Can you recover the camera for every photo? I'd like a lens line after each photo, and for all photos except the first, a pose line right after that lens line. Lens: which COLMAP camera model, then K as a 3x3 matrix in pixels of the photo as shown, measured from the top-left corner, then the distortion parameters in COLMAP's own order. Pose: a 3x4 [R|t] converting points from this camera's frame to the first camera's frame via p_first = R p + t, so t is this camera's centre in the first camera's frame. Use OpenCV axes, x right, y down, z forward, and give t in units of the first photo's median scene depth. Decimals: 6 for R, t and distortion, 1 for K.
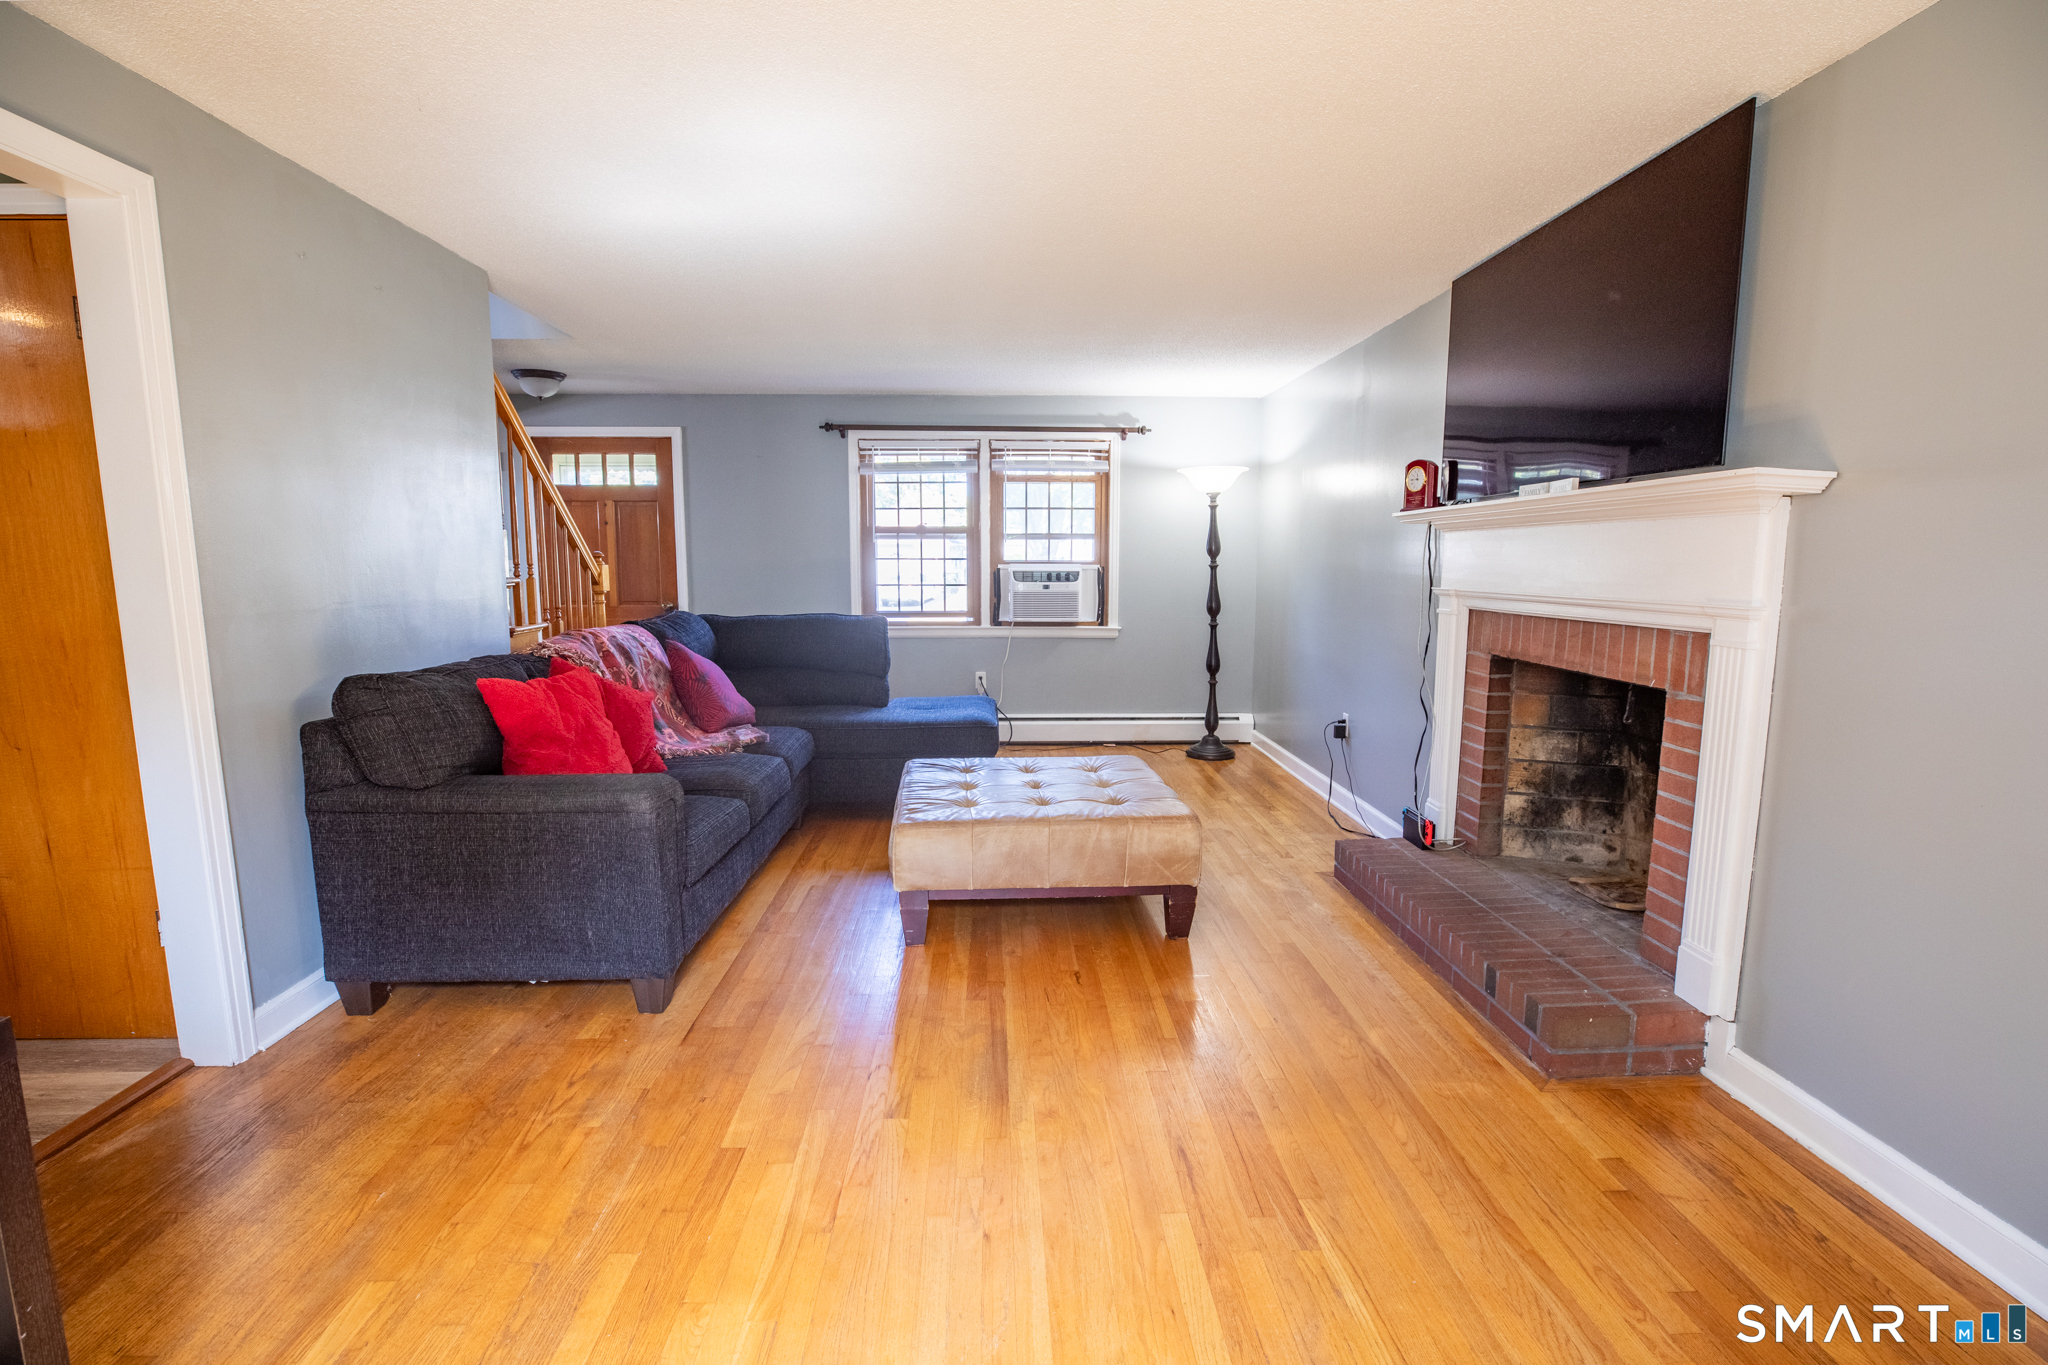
lens RADIAL K [[952.0, 0, 1024.0], [0, 952.0, 682.5], [0, 0, 1]] dist [-0.055857, 0.022913]
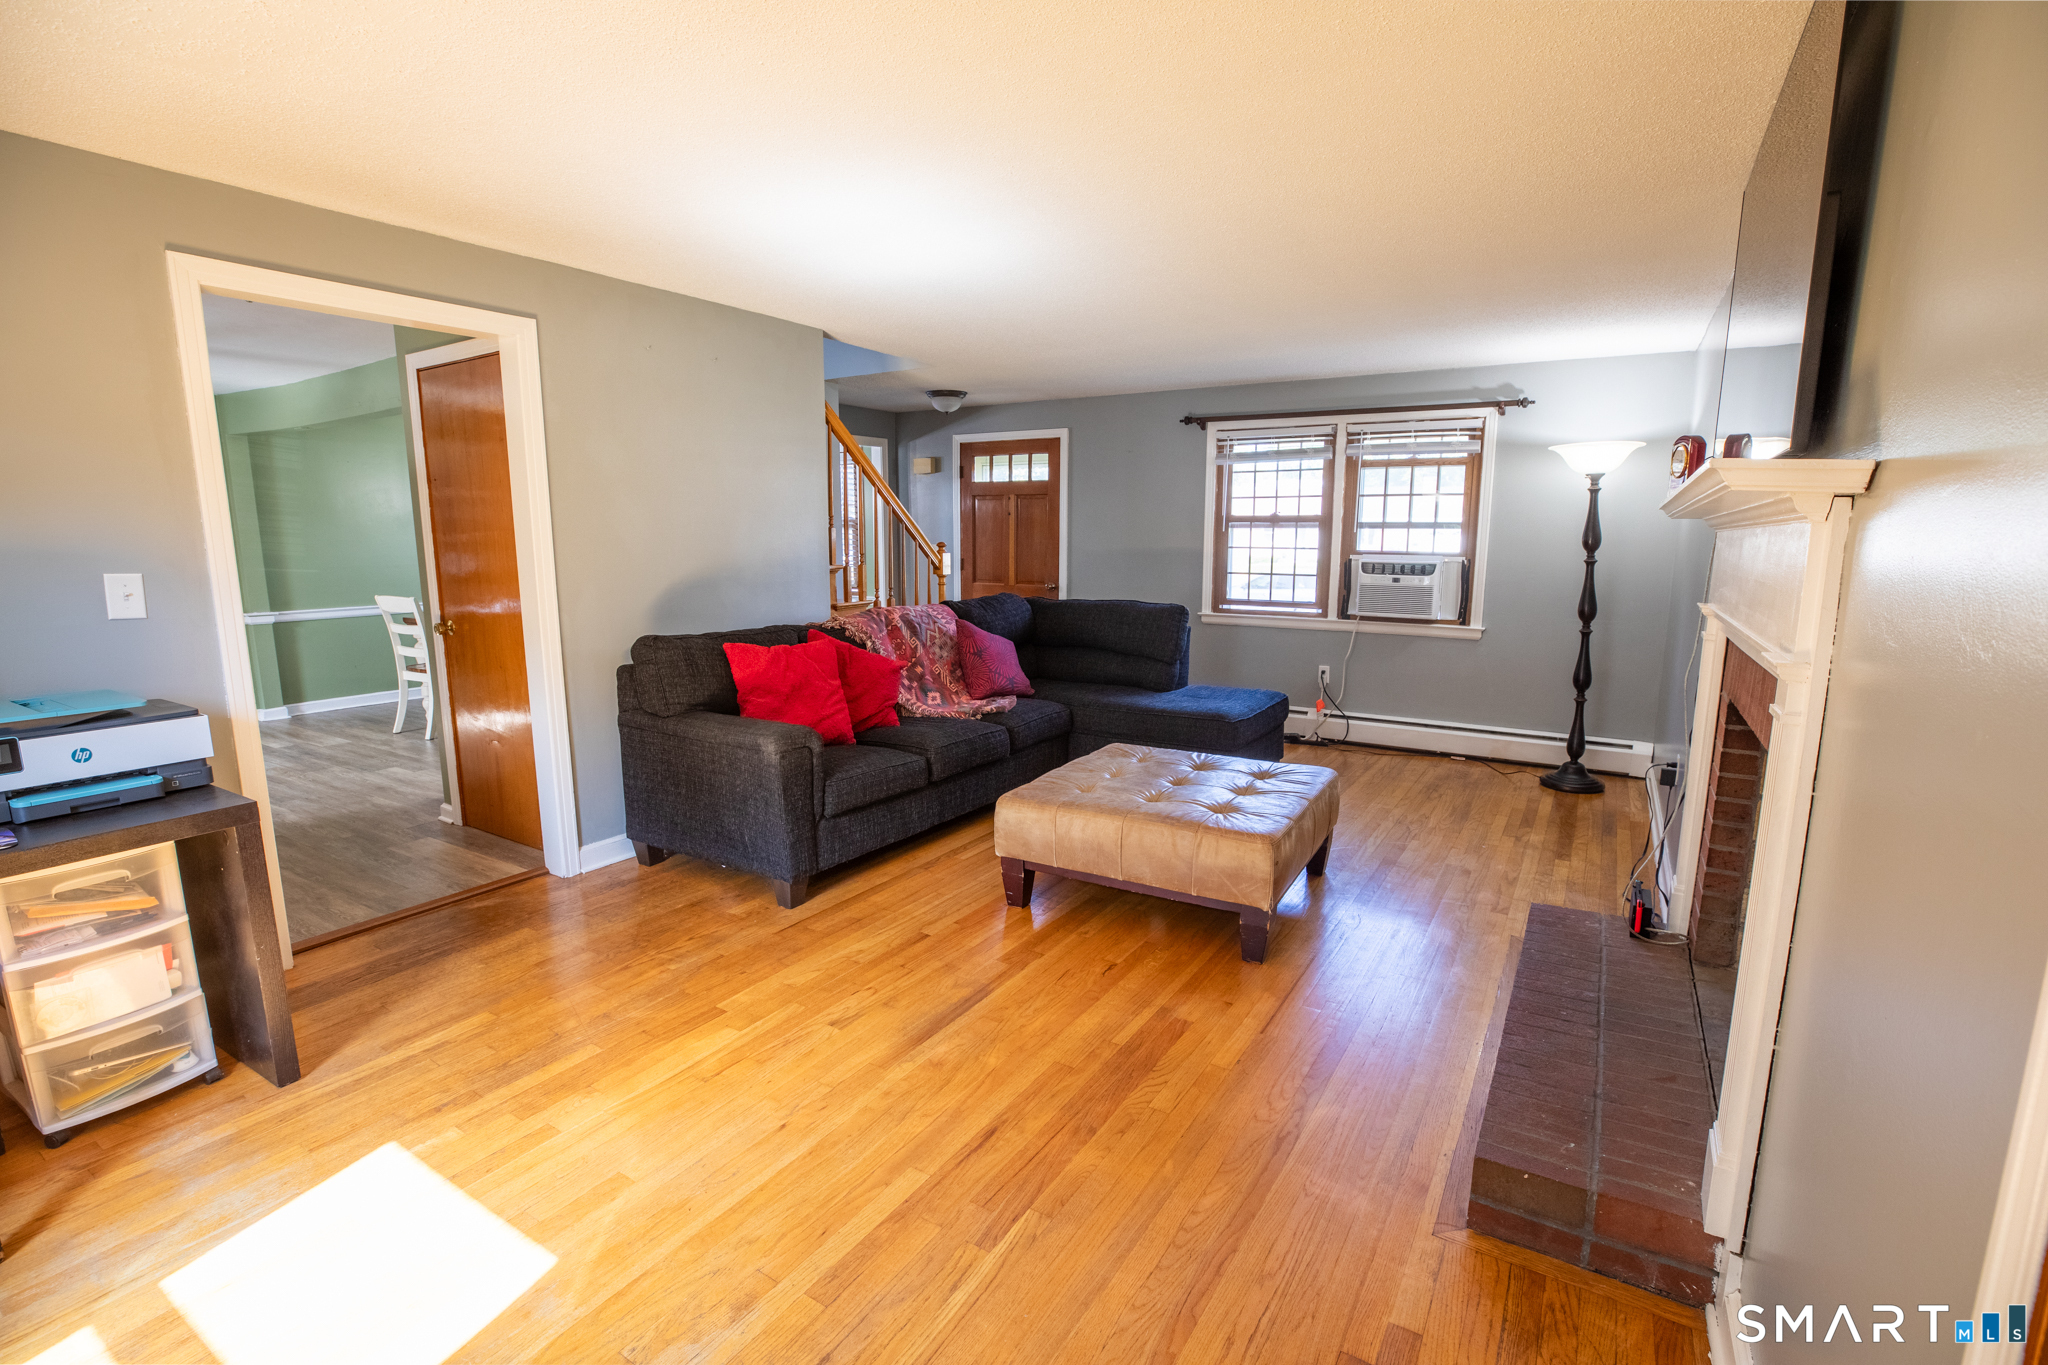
lens RADIAL K [[928.9, 0, 1024.0], [0, 928.9, 682.5], [0, 0, 1]] dist [-0.037092, 0.000429]
pose [[0.826555, 0.089479, -0.555698, 0.234083], [-0.073220, 0.995987, 0.051465, -0.020737], [0.558073, -0.001851, 0.829790, 0.049081]]
